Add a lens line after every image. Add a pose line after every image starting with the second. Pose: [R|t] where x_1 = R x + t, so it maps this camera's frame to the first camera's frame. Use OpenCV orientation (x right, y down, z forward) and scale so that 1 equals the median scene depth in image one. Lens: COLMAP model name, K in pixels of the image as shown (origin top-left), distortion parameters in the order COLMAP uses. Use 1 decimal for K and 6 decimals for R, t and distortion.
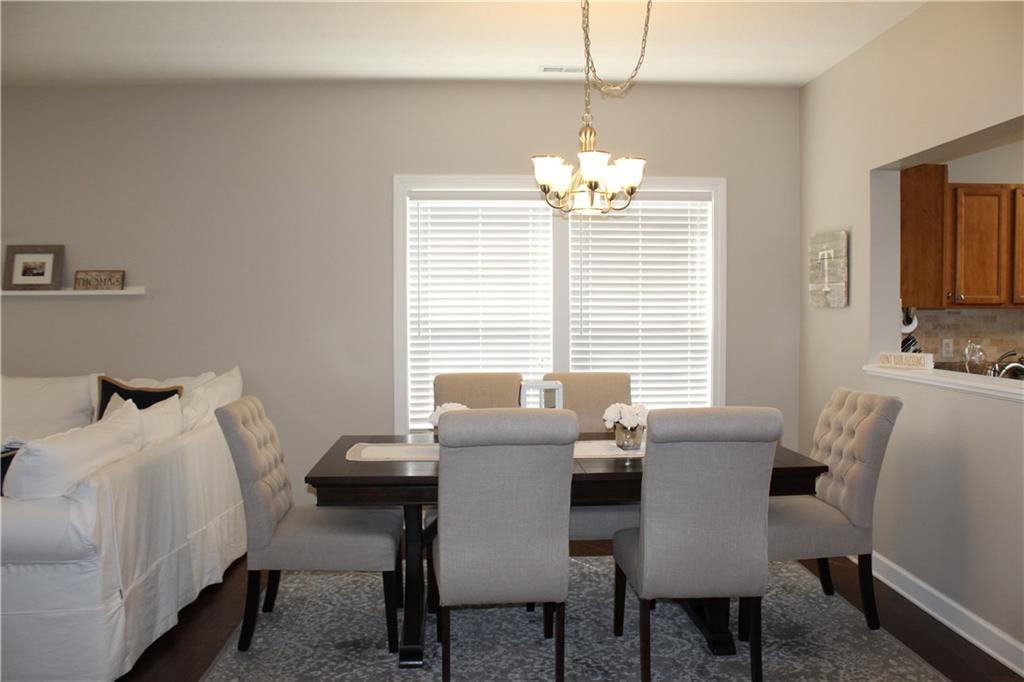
lens RADIAL K [[871.9, 0, 523.9], [0, 871.9, 342.7], [0, 0, 1]] dist [-0.171495, 0.134730]
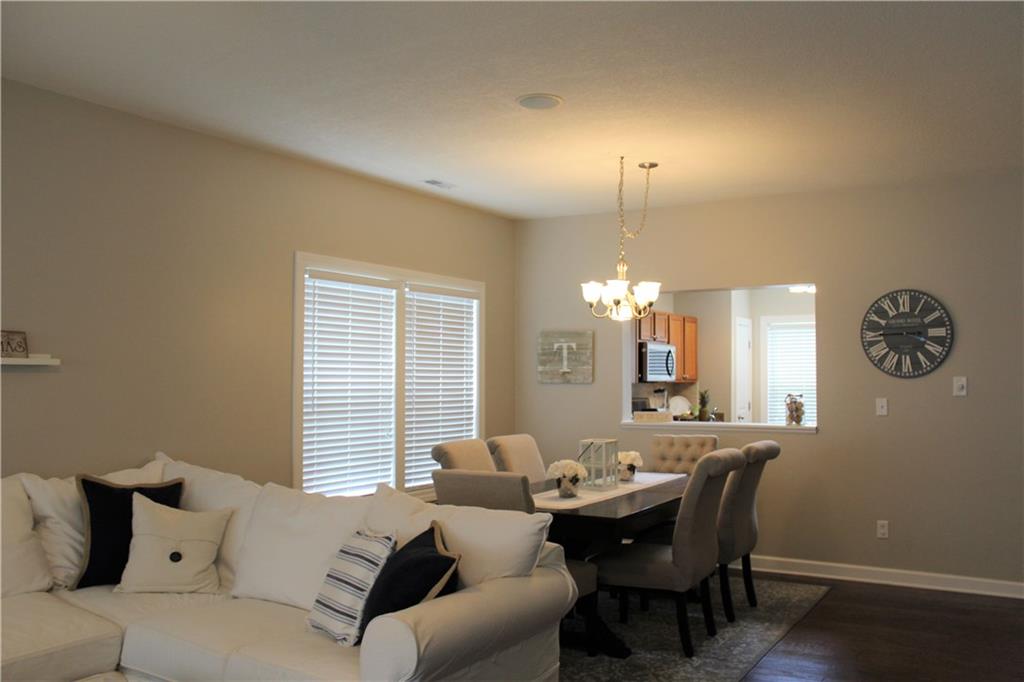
lens RADIAL K [[889.3, 0, 512.0], [0, 889.3, 341.0], [0, 0, 1]] dist [-0.165615, 0.145767]
pose [[0.582882, 0.038634, 0.811638, -0.839100], [0.027974, 0.997323, -0.067562, -0.014331], [-0.812075, 0.062085, 0.580241, 0.210975]]
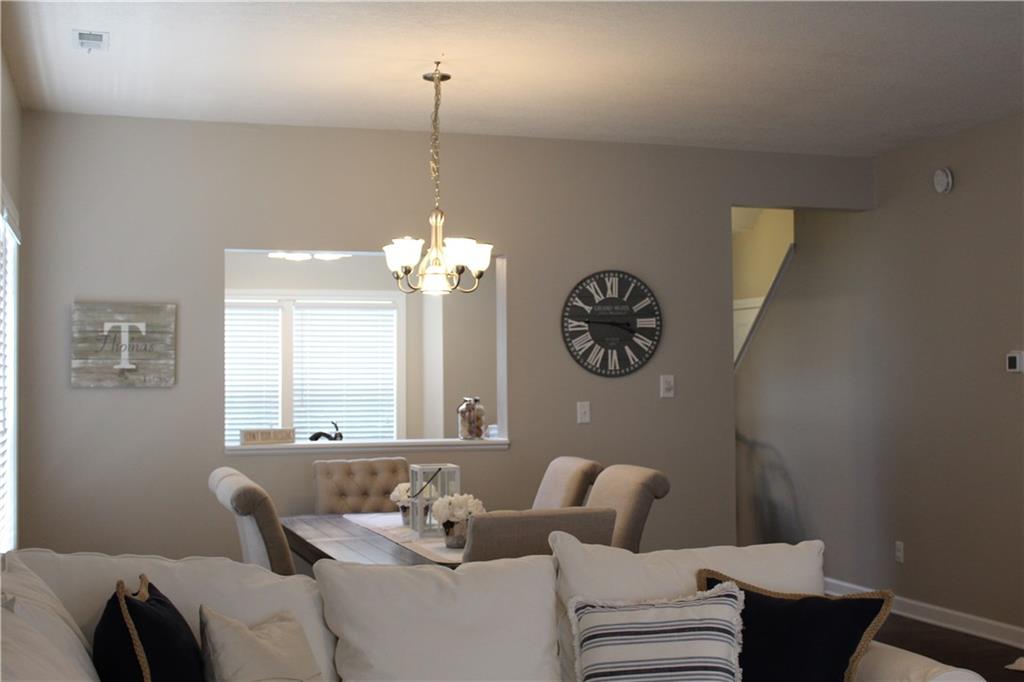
lens RADIAL K [[1356.1, 0, 512.0], [0, 1356.1, 341.0], [0, 0, 1]] dist [-0.019176, -0.005656]
pose [[-0.239314, 0.033041, 0.970380, -1.020613], [0.044843, 0.998730, -0.022947, -0.037958], [-0.969906, 0.038023, -0.240492, 0.901989]]
